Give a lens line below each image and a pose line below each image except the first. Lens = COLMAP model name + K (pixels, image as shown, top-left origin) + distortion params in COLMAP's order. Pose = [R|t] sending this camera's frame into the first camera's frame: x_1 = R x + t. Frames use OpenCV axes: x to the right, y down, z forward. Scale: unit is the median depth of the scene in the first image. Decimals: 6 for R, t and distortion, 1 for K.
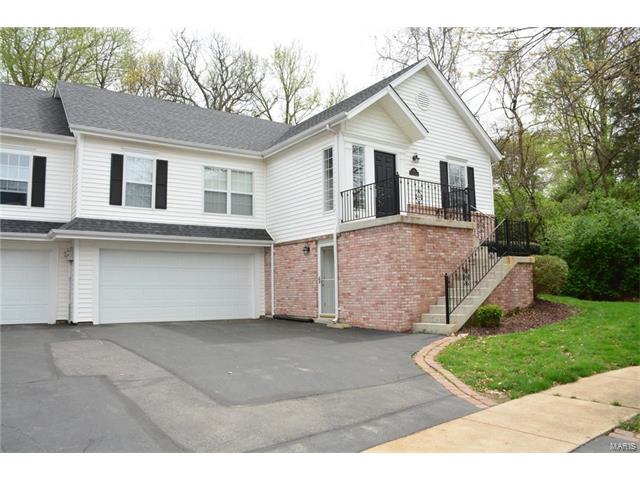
lens RADIAL K [[499.1, 0, 320.0], [0, 499.1, 240.0], [0, 0, 1]] dist [-0.150355, 0.099356]
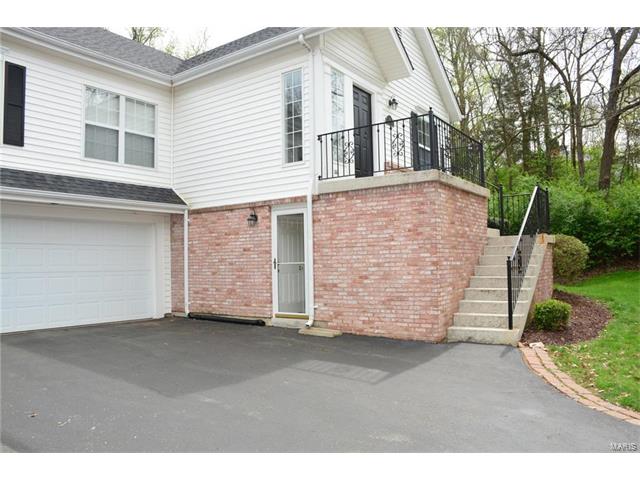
lens RADIAL K [[499.1, 0, 320.0], [0, 499.1, 240.0], [0, 0, 1]] dist [-0.150355, 0.099356]
pose [[0.941239, 0.013759, 0.337461, -0.166192], [-0.029751, 0.998663, 0.042263, 0.016557], [-0.336429, -0.049820, 0.940390, 0.322956]]
